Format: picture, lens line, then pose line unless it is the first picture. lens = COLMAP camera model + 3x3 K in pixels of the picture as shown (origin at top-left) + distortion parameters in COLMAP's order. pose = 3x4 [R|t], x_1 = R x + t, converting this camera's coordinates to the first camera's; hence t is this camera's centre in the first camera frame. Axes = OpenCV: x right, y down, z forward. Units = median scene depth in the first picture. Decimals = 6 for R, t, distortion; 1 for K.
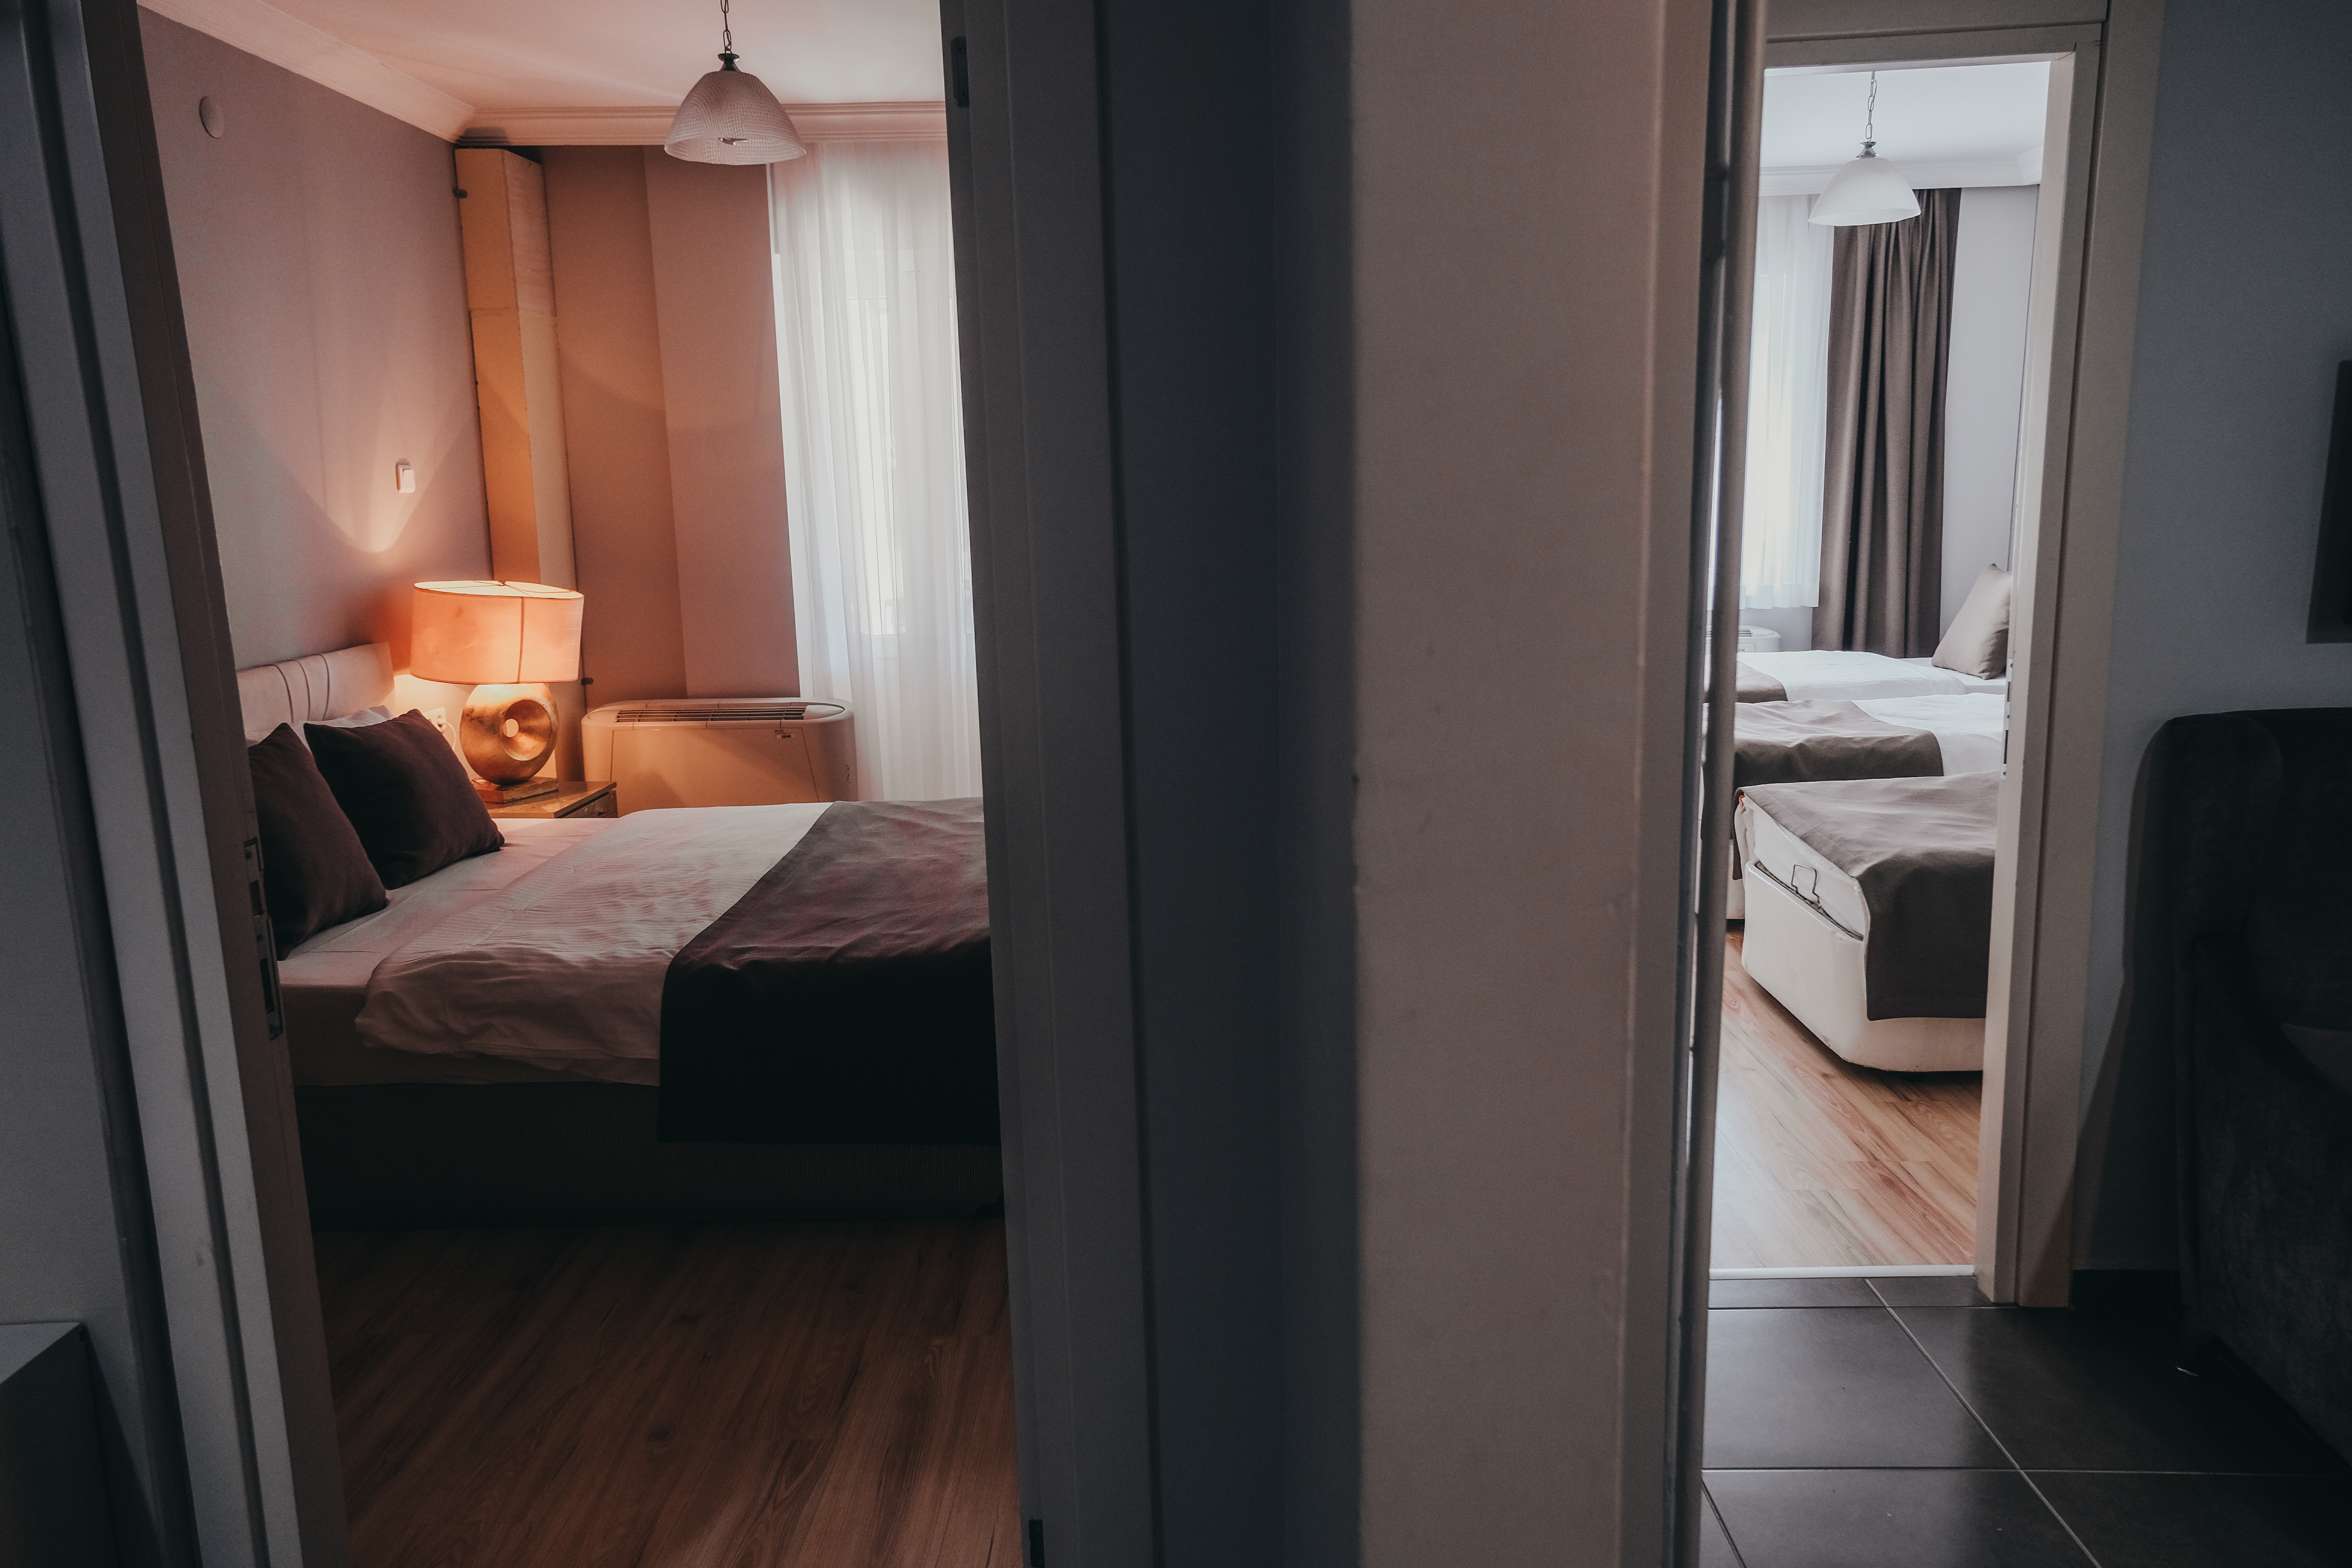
lens RADIAL K [[1608.8, 0, 1177.5], [0, 1608.8, 786.2], [0, 0, 1]] dist [-0.000304, 0.020202]
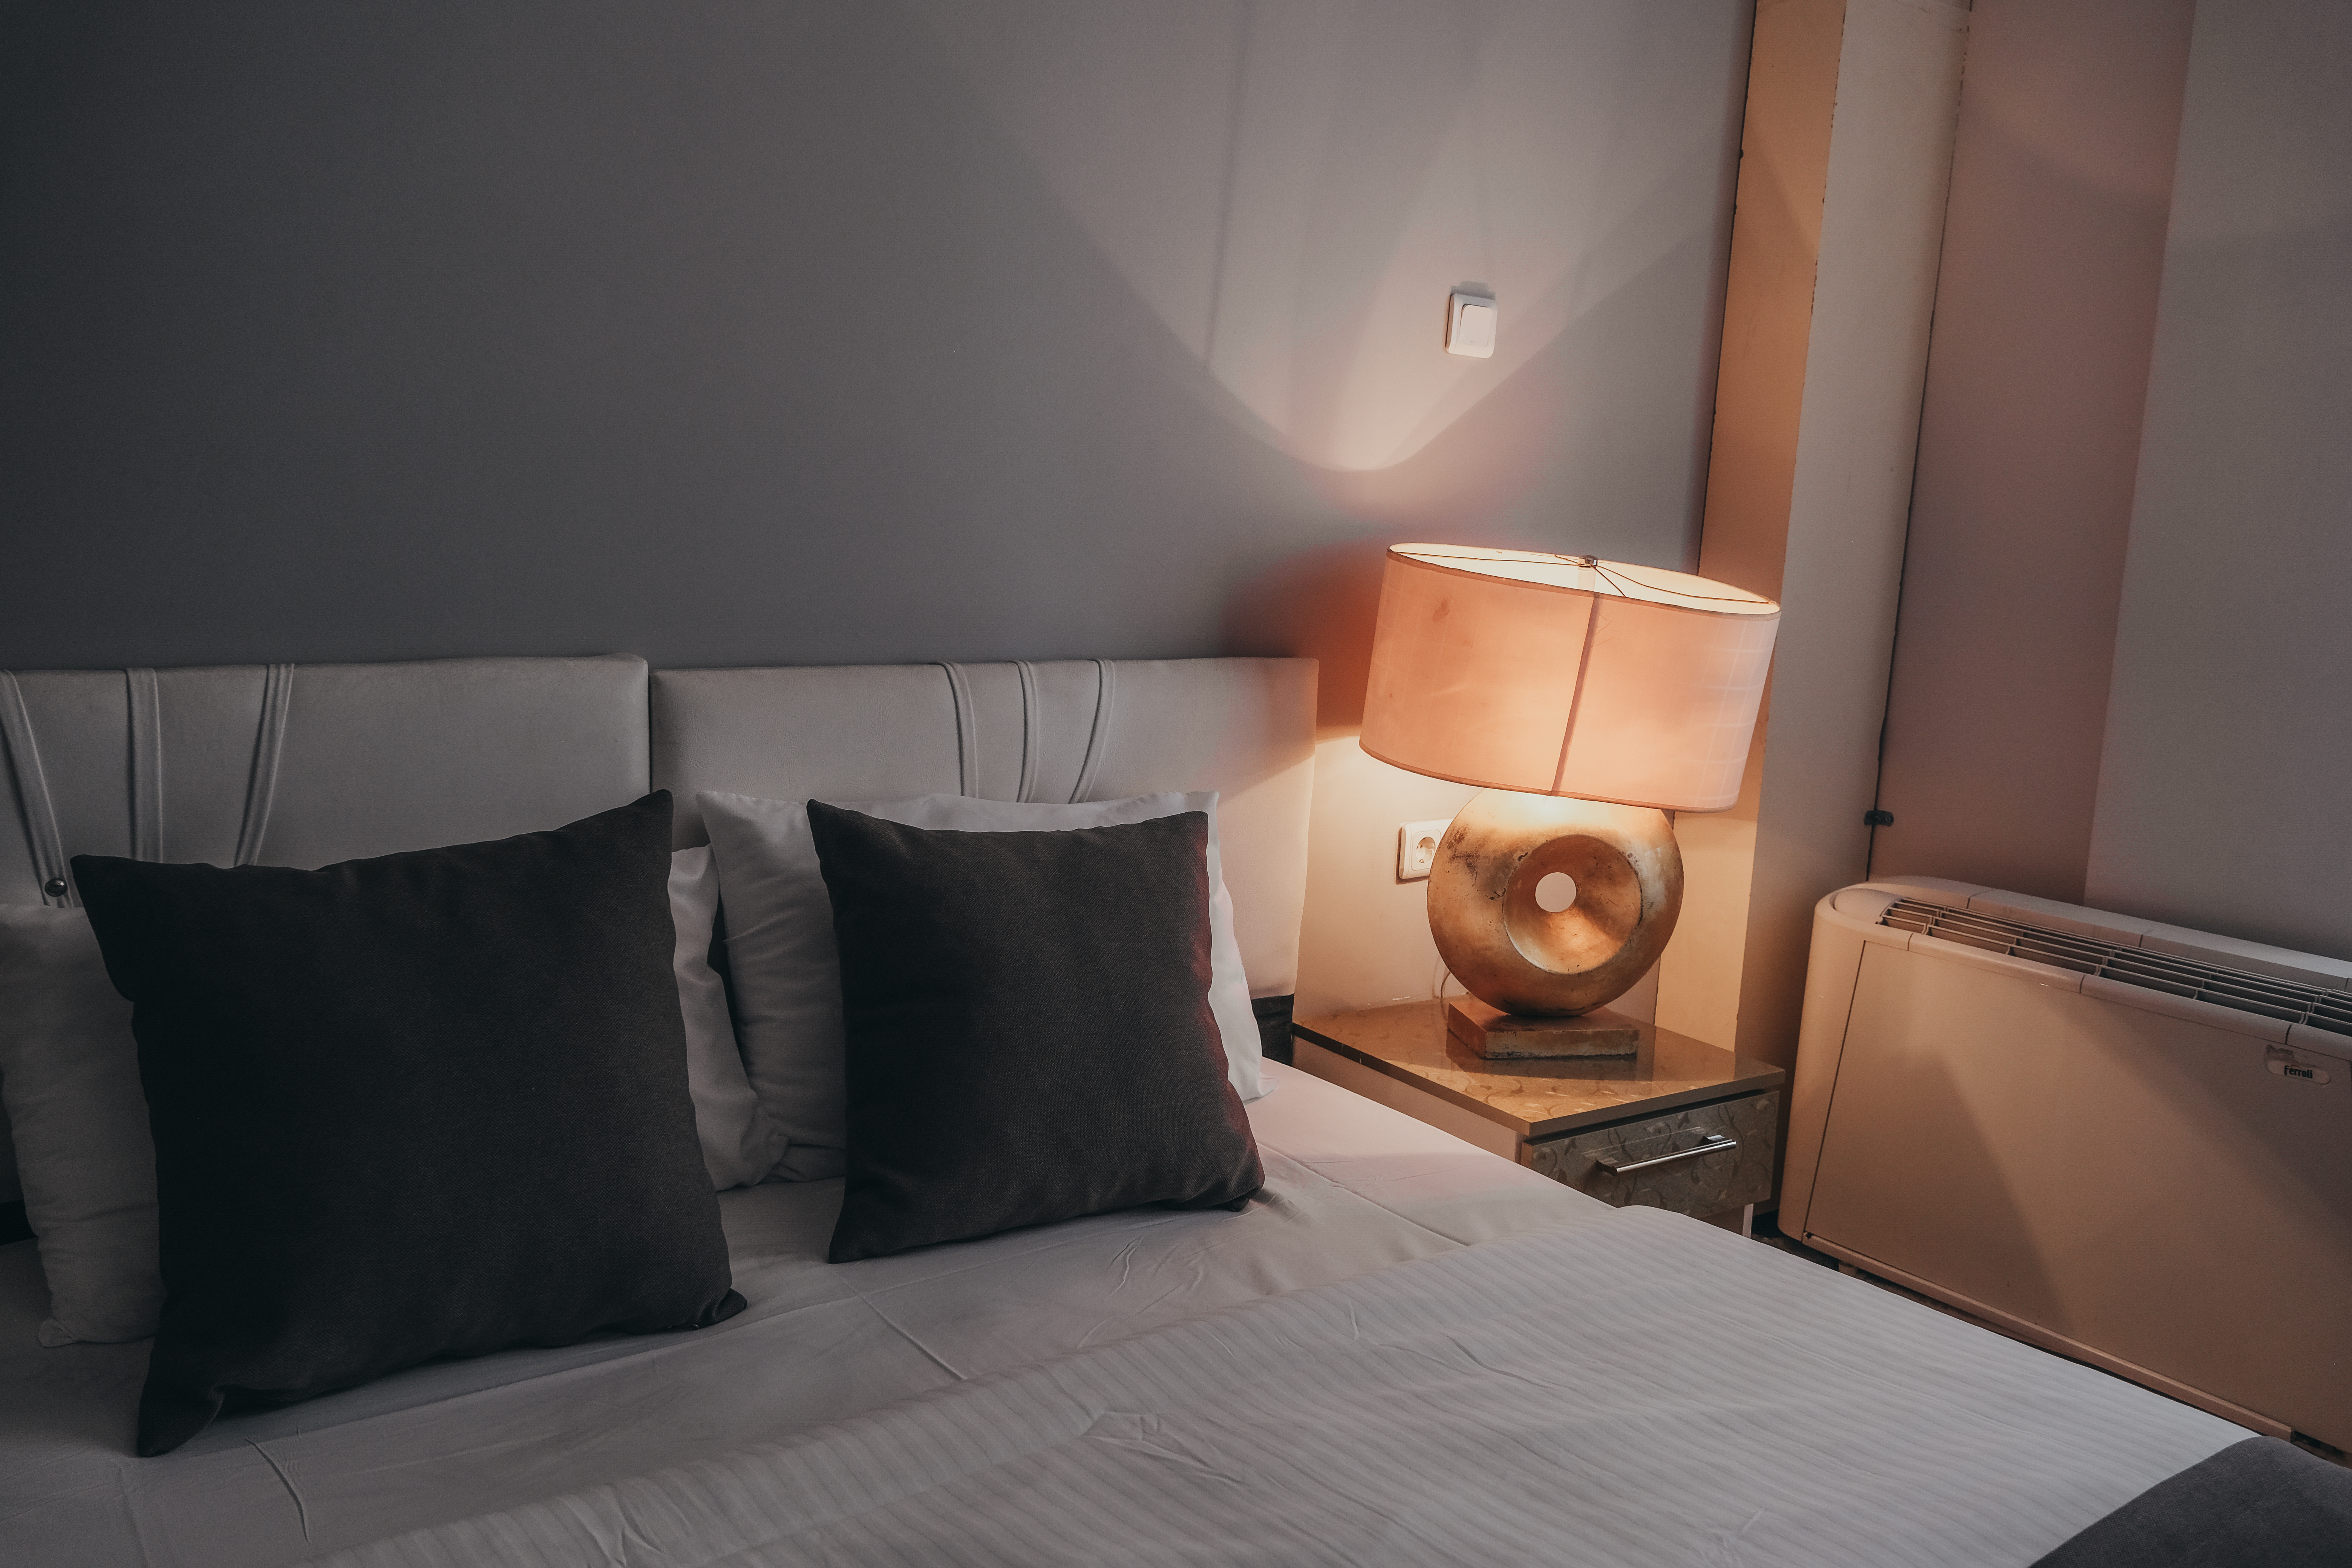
lens RADIAL K [[1768.8, 0, 1174.3], [0, 1768.8, 786.8], [0, 0, 1]] dist [-0.001941, -0.001429]
pose [[0.582492, 0.167575, -0.795375, -0.099285], [-0.212042, 0.975963, 0.050334, -0.067744], [0.784691, 0.139334, 0.604024, 0.636044]]
